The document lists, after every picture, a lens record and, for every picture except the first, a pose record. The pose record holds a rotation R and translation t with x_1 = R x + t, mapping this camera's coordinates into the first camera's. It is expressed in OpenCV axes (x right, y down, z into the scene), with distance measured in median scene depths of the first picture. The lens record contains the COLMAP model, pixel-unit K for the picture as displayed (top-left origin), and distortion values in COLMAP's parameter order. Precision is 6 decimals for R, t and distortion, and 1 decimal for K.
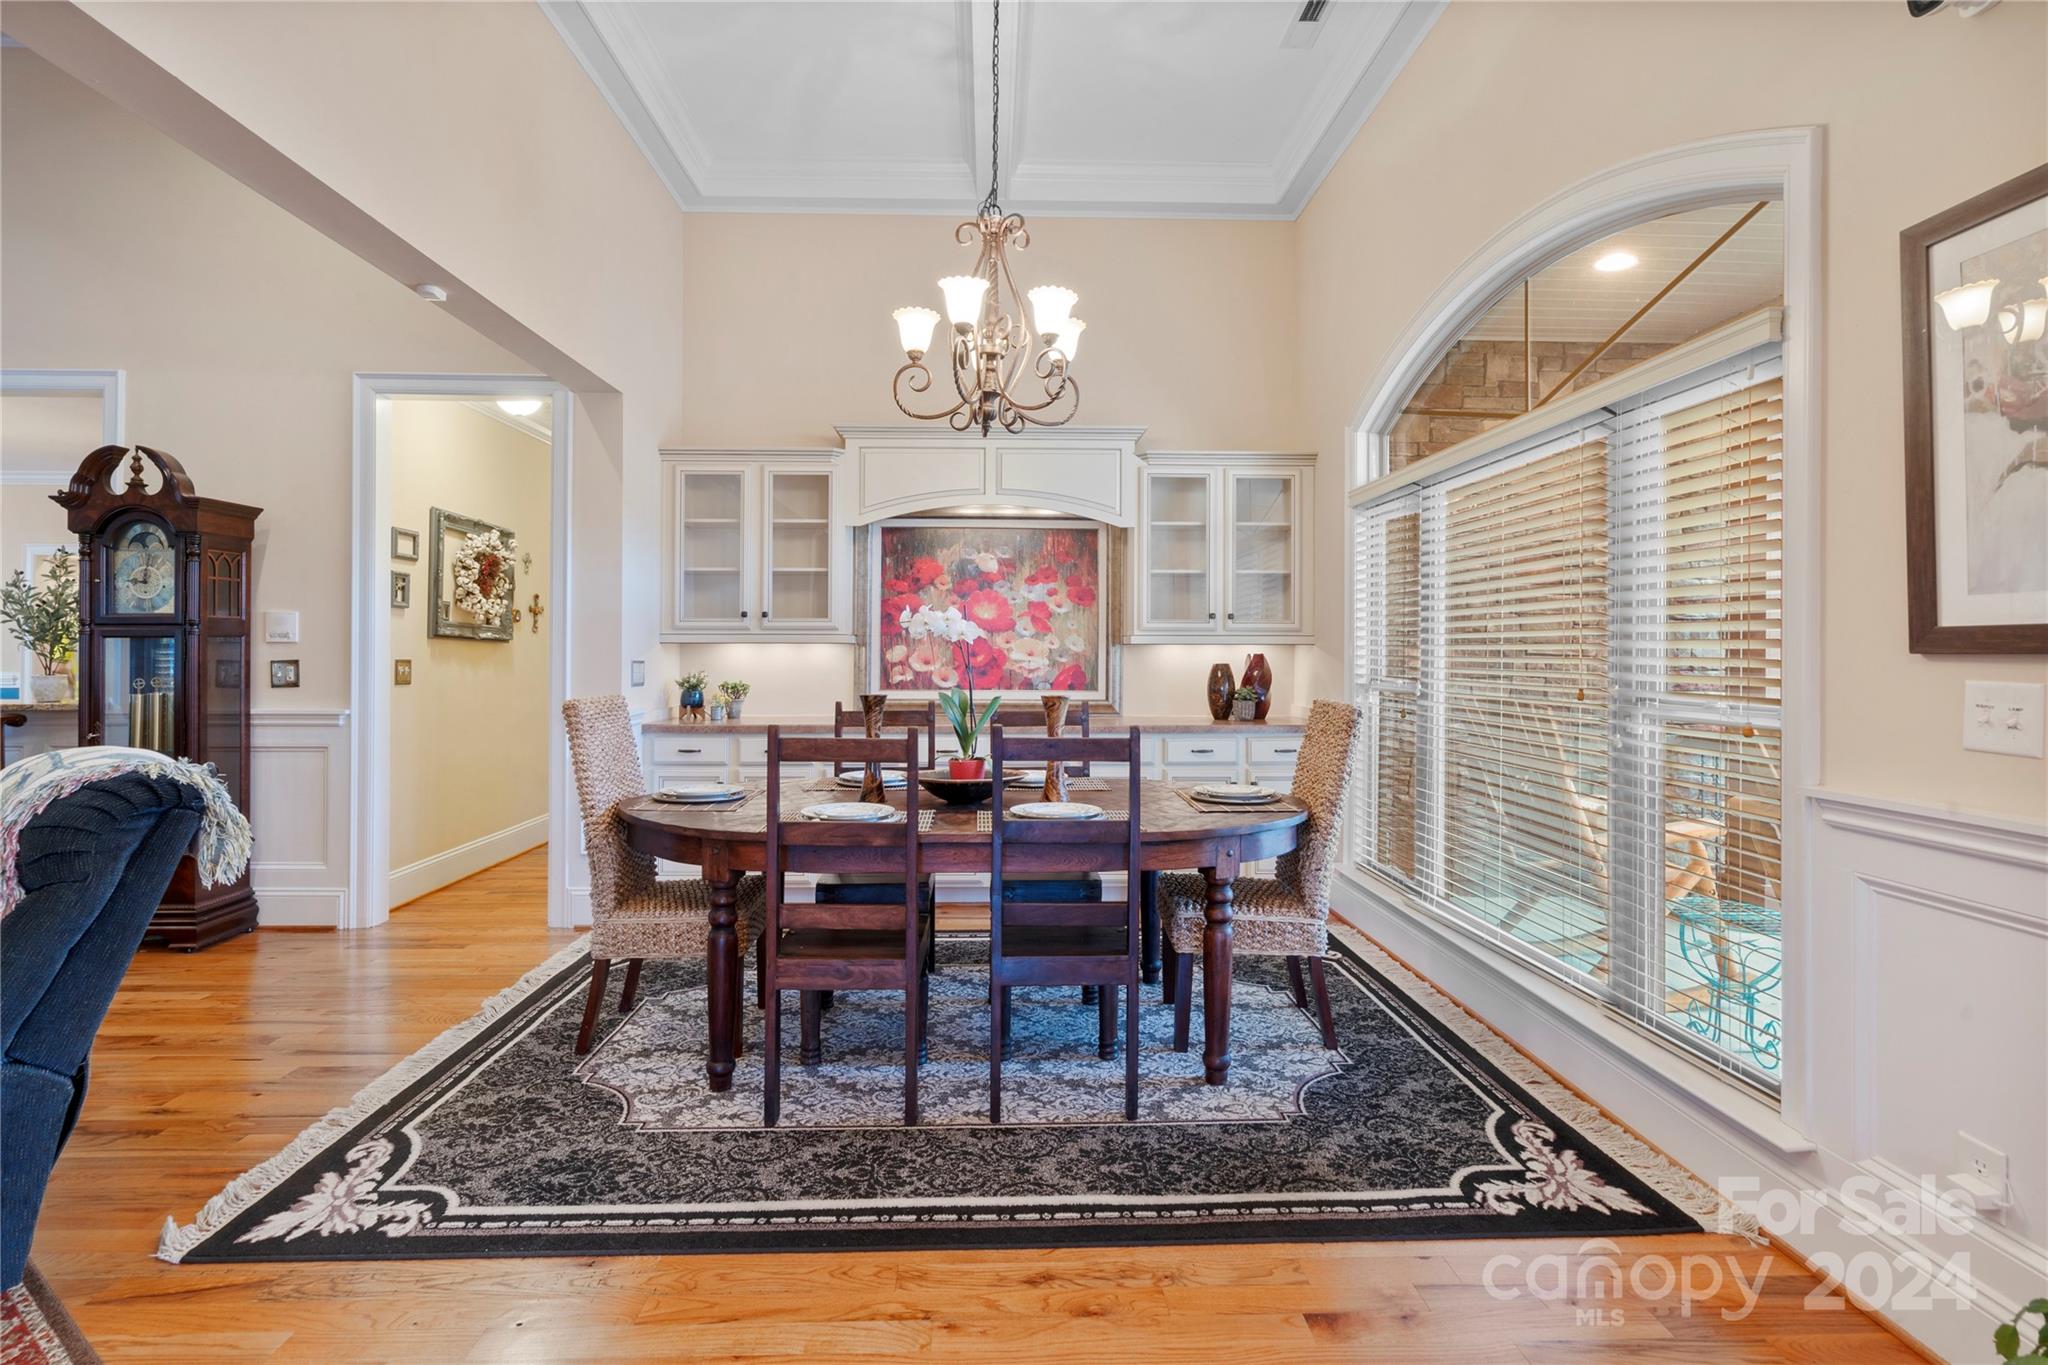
lens RADIAL K [[950.8, 0, 1008.6], [0, 950.8, 651.7], [0, 0, 1]] dist [-0.002773, 0.000998]
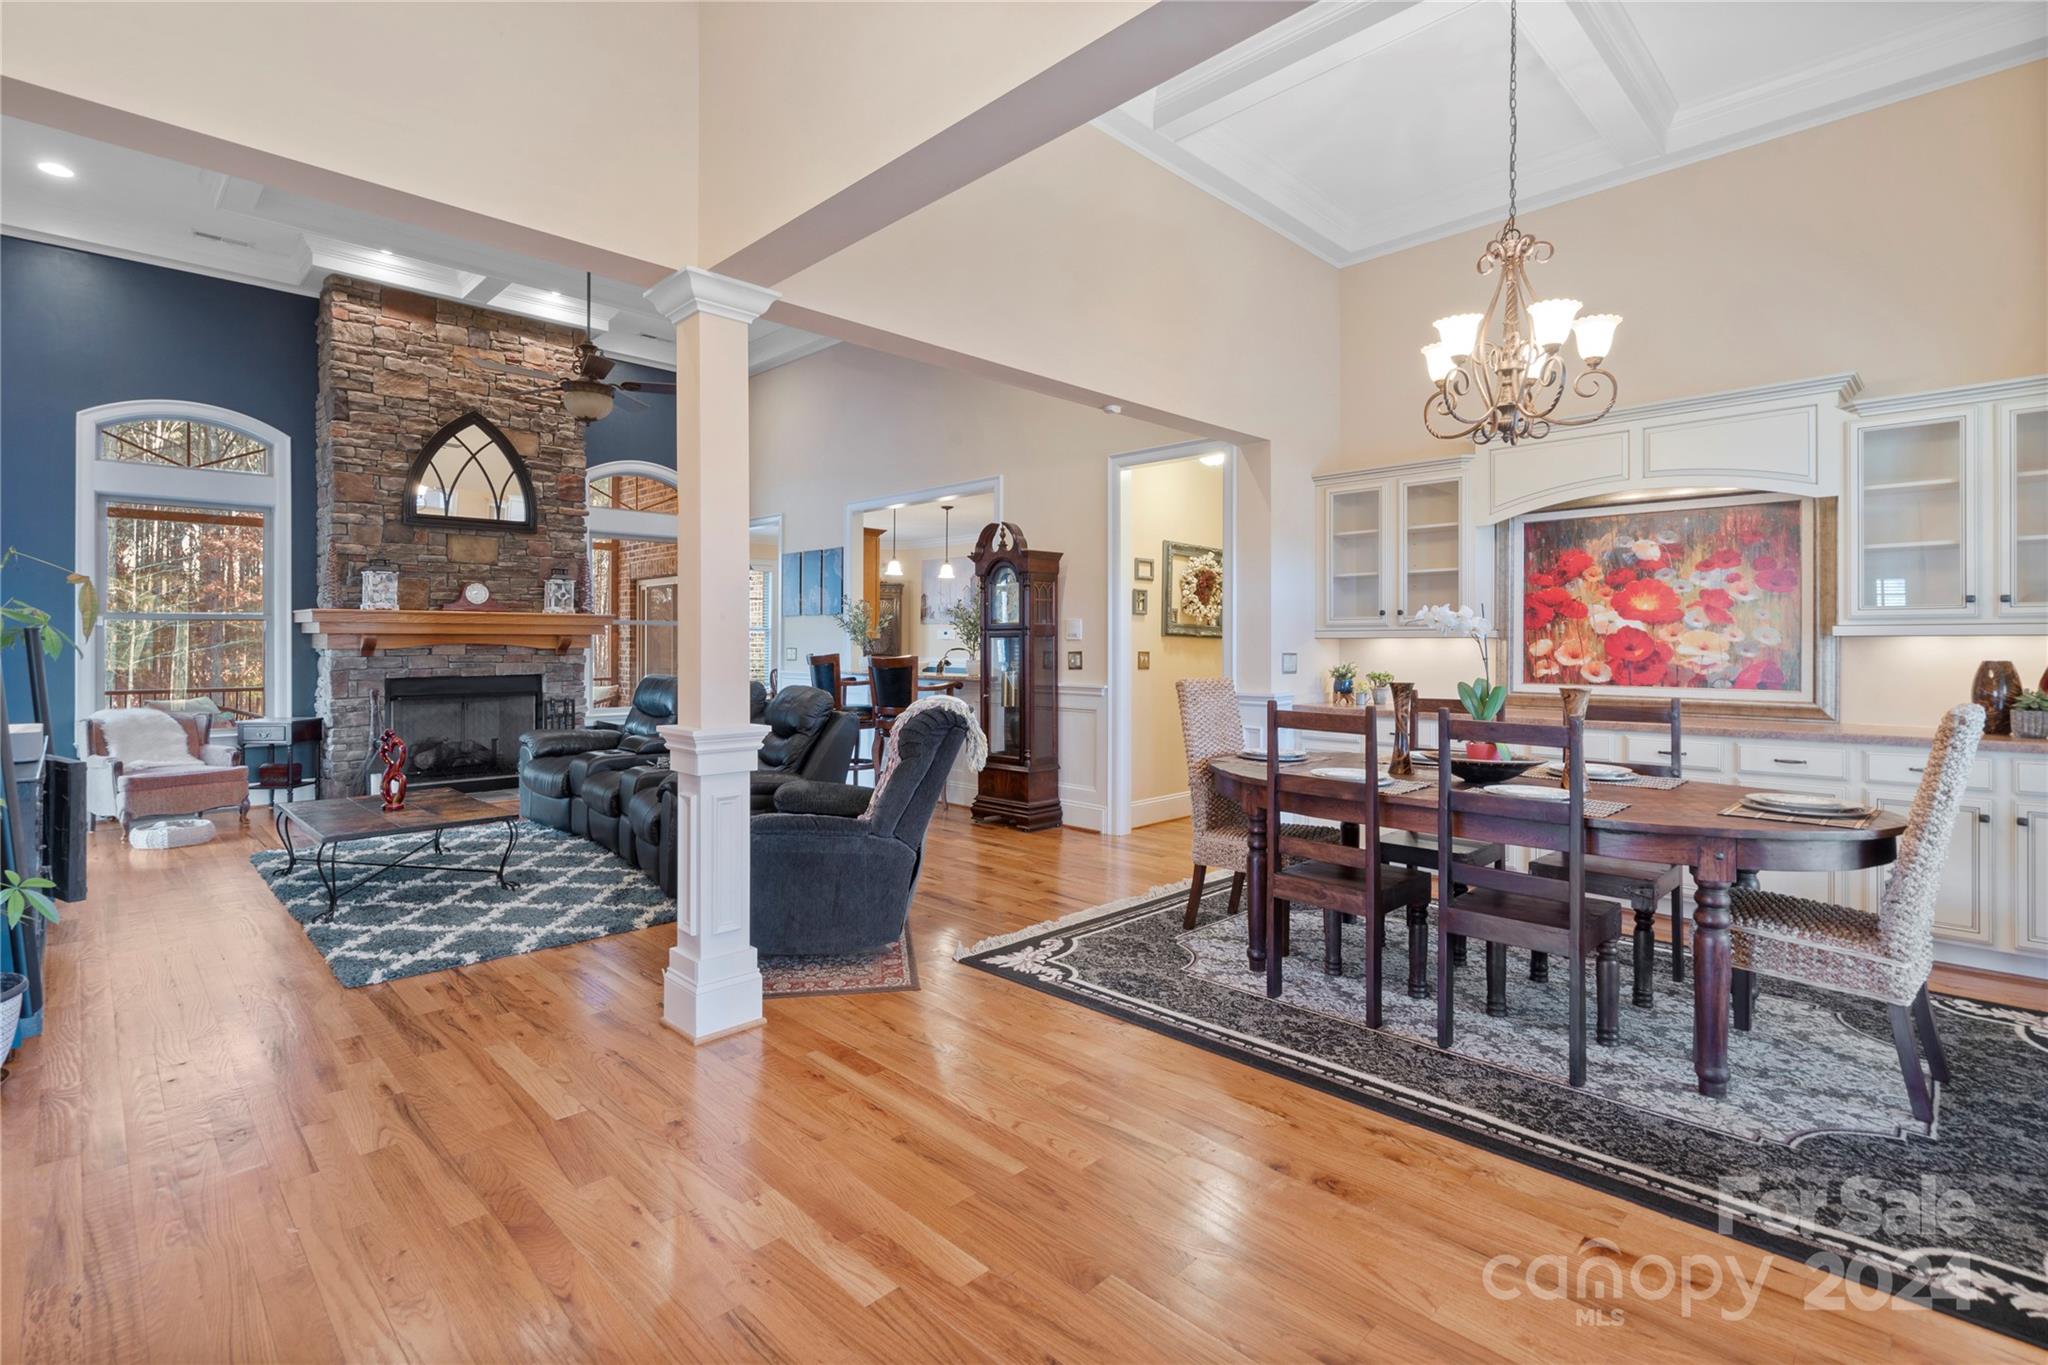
lens RADIAL K [[950.8, 0, 1008.6], [0, 950.8, 651.7], [0, 0, 1]] dist [-0.002773, 0.000998]
pose [[0.677838, 0.004076, -0.735200, 0.299400], [0.001327, 0.999976, 0.006767, -0.001214], [0.735210, -0.005562, 0.677817, -0.115013]]
